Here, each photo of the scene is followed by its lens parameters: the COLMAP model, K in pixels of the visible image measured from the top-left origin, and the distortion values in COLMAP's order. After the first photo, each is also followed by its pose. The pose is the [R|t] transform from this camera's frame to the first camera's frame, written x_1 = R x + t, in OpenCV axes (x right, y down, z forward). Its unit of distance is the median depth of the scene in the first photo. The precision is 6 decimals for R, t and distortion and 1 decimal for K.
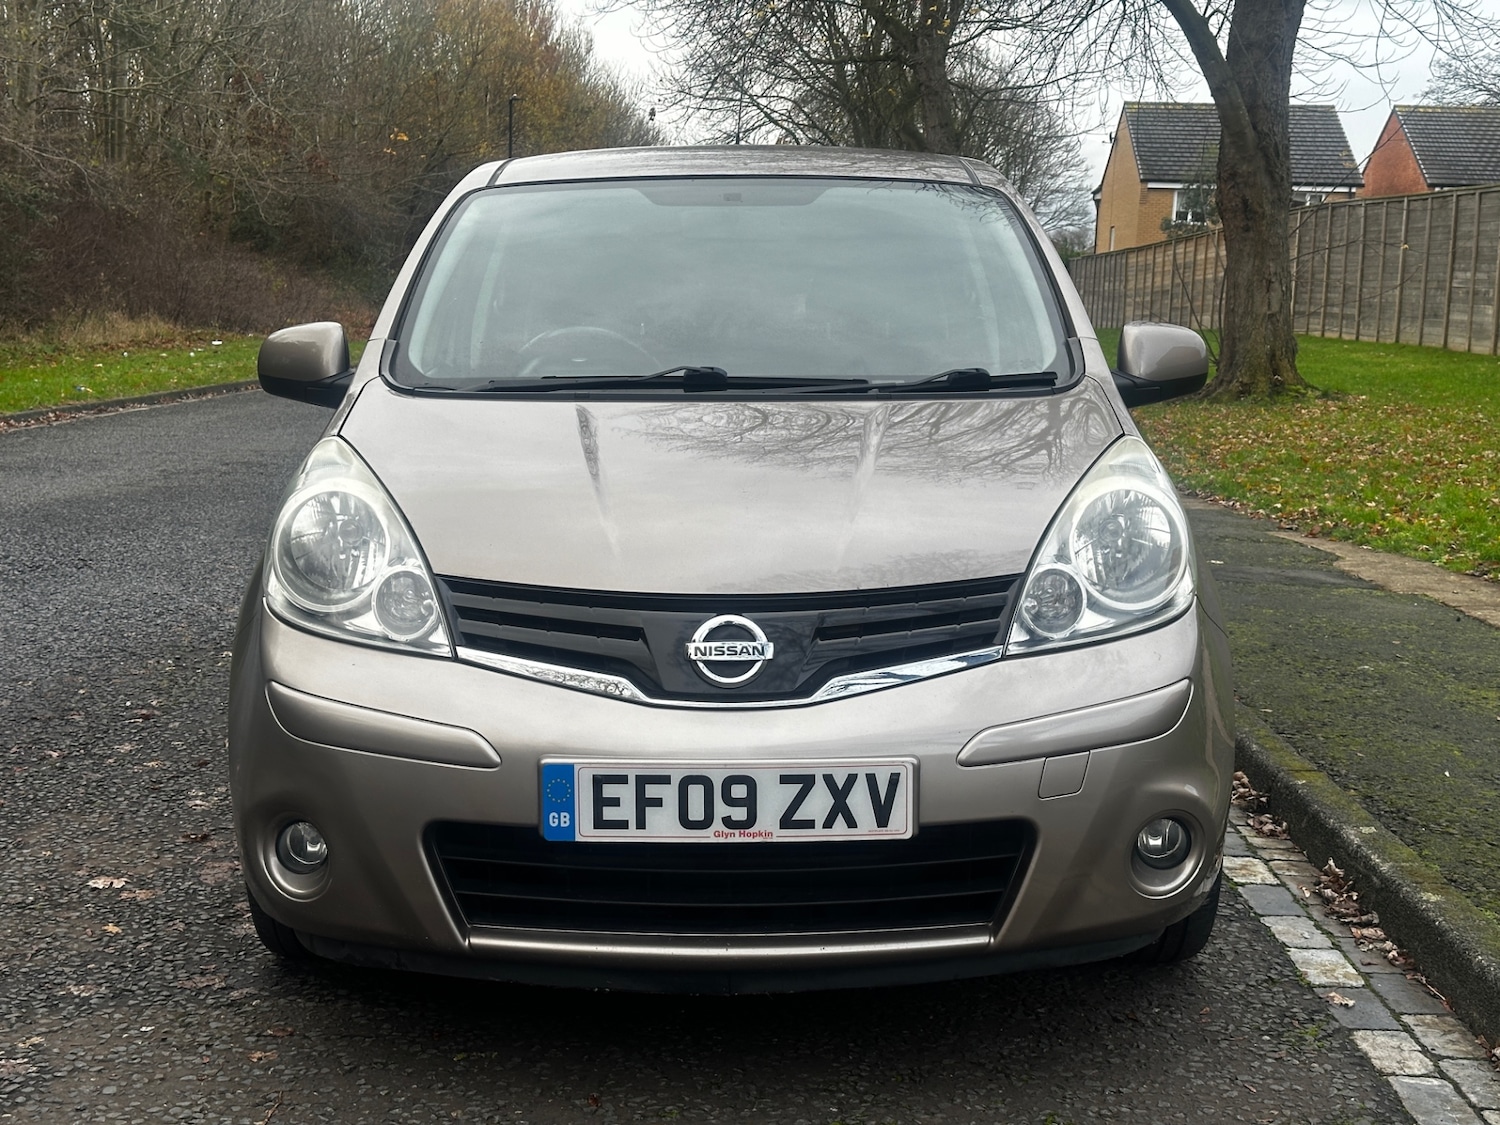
lens RADIAL K [[2093.8, 0, 749.6], [0, 2093.8, 593.8], [0, 0, 1]] dist [0.210831, -0.480405]
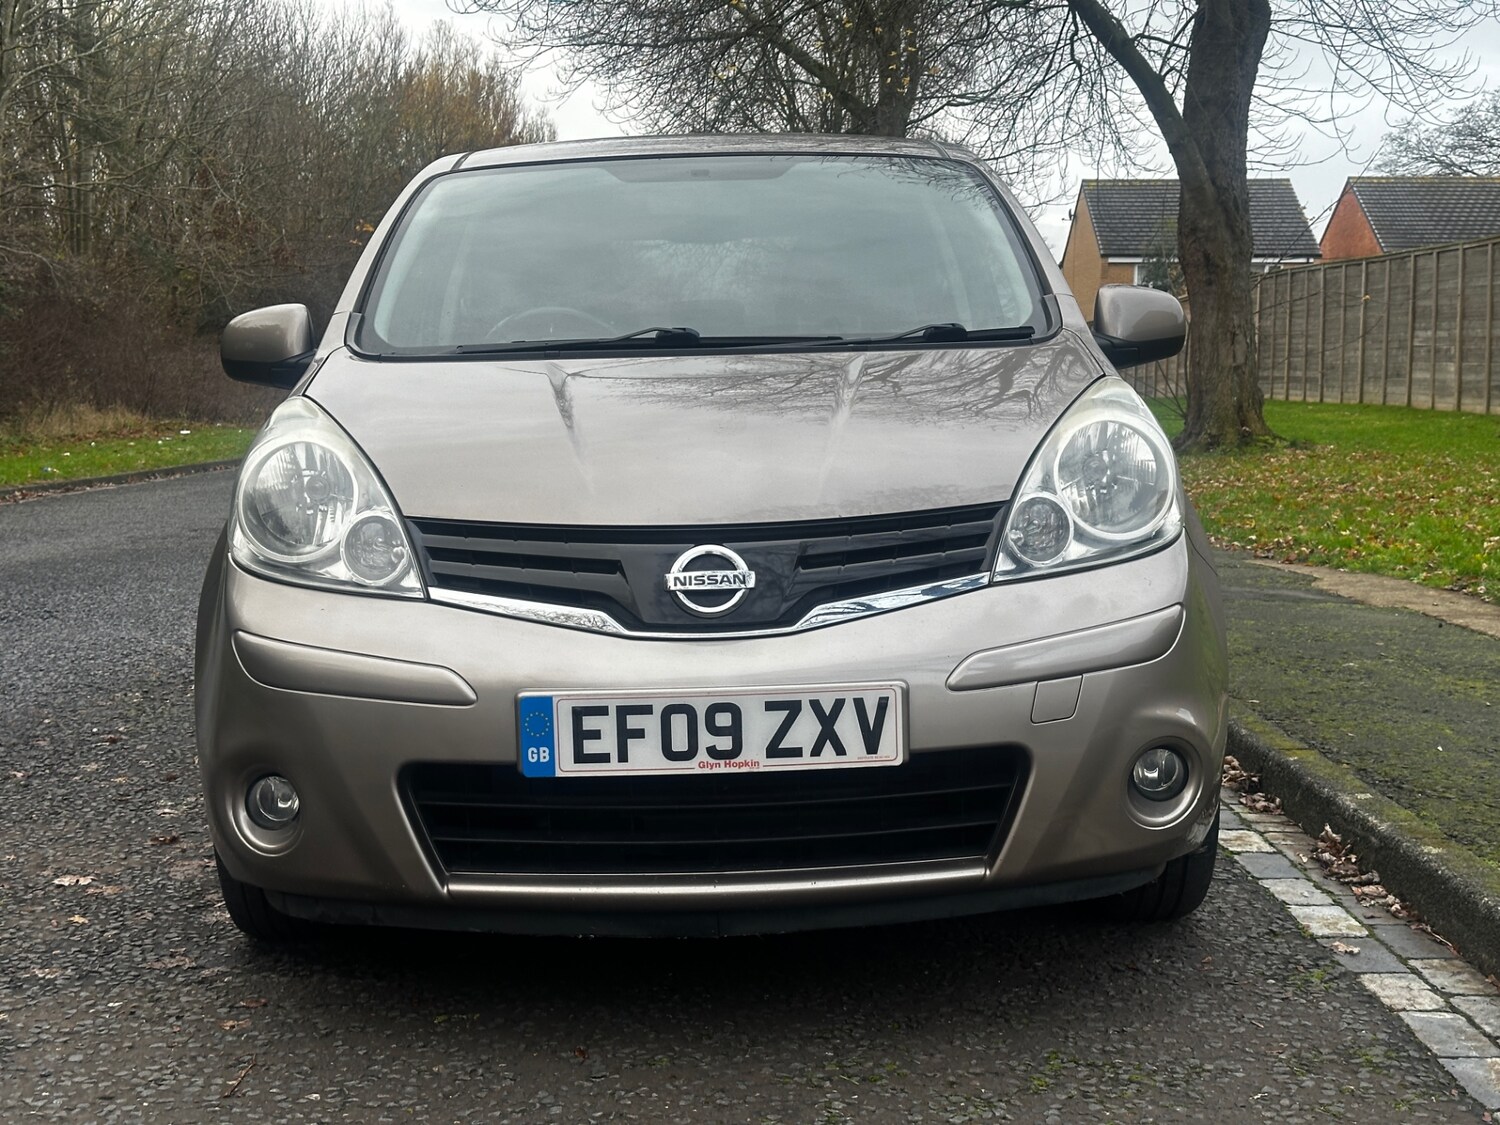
lens RADIAL K [[2093.8, 0, 749.6], [0, 2093.8, 593.8], [0, 0, 1]] dist [0.210831, -0.480405]
pose [[0.999599, -0.025203, 0.012938, -0.003511], [0.025729, 0.998777, -0.042230, 0.067696], [-0.011857, 0.042546, 0.999024, 0.025718]]
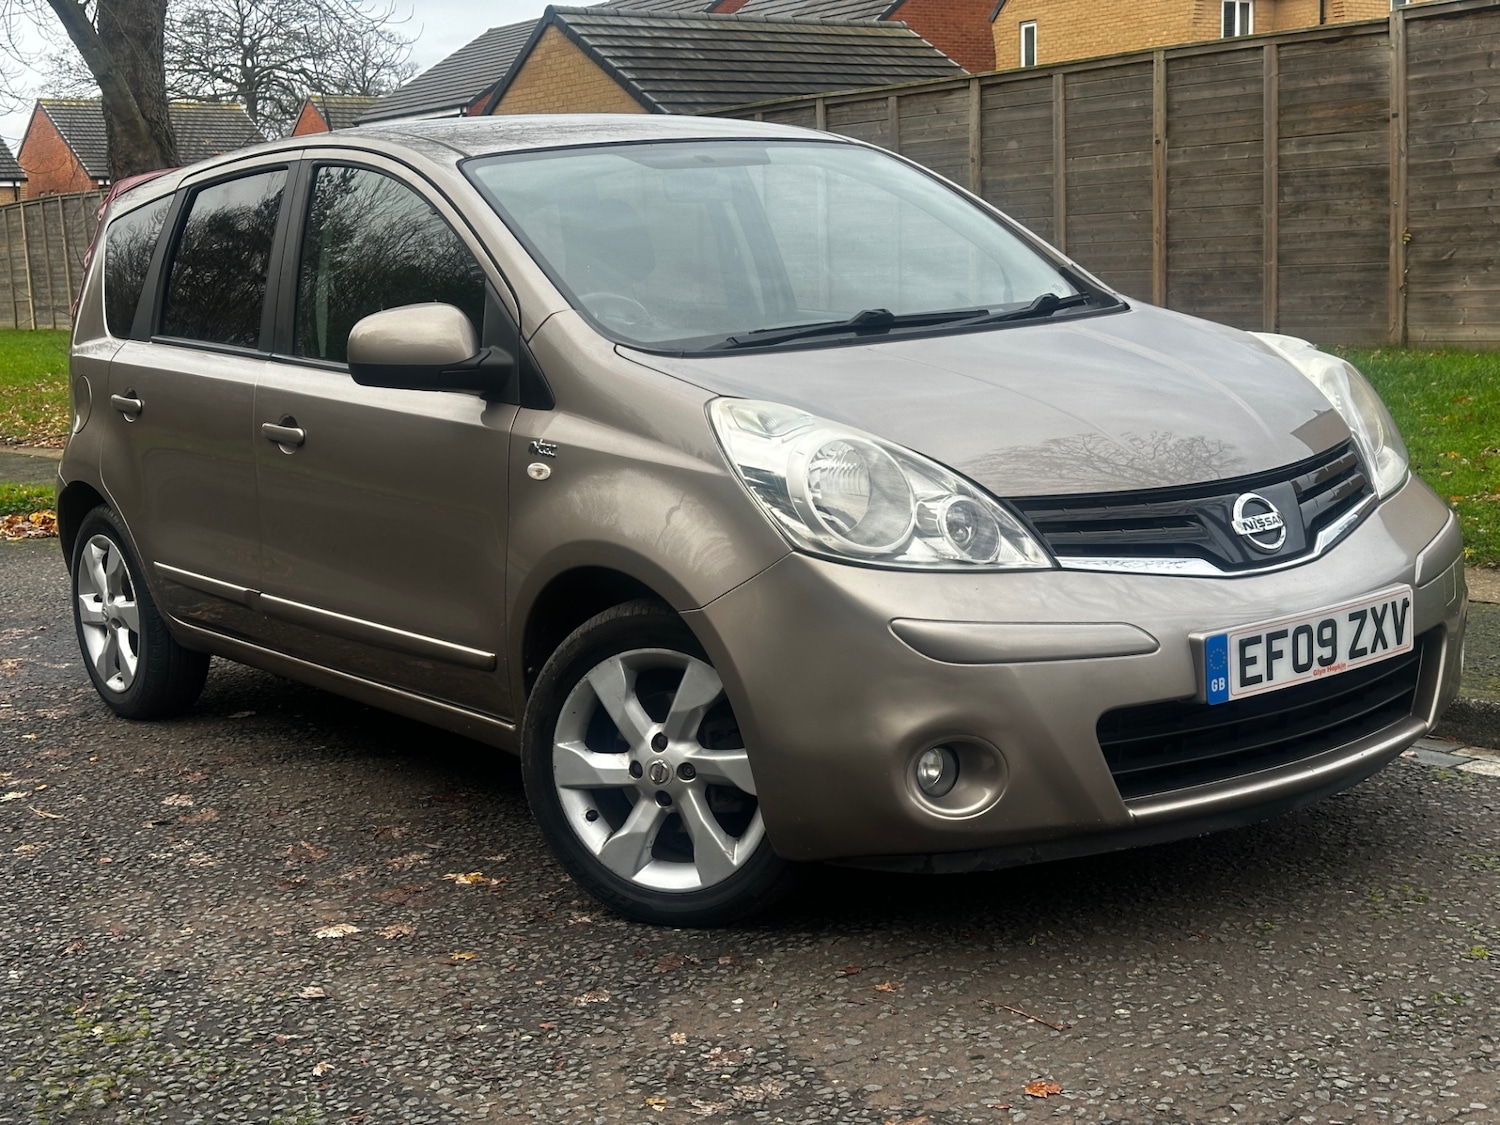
lens RADIAL K [[2093.8, 0, 749.6], [0, 2093.8, 593.8], [0, 0, 1]] dist [0.210831, -0.480405]
pose [[0.796220, -0.151809, 0.585652, -0.841714], [0.150786, 0.987255, 0.050910, -0.033068], [-0.585916, 0.047773, 0.808962, 0.195438]]
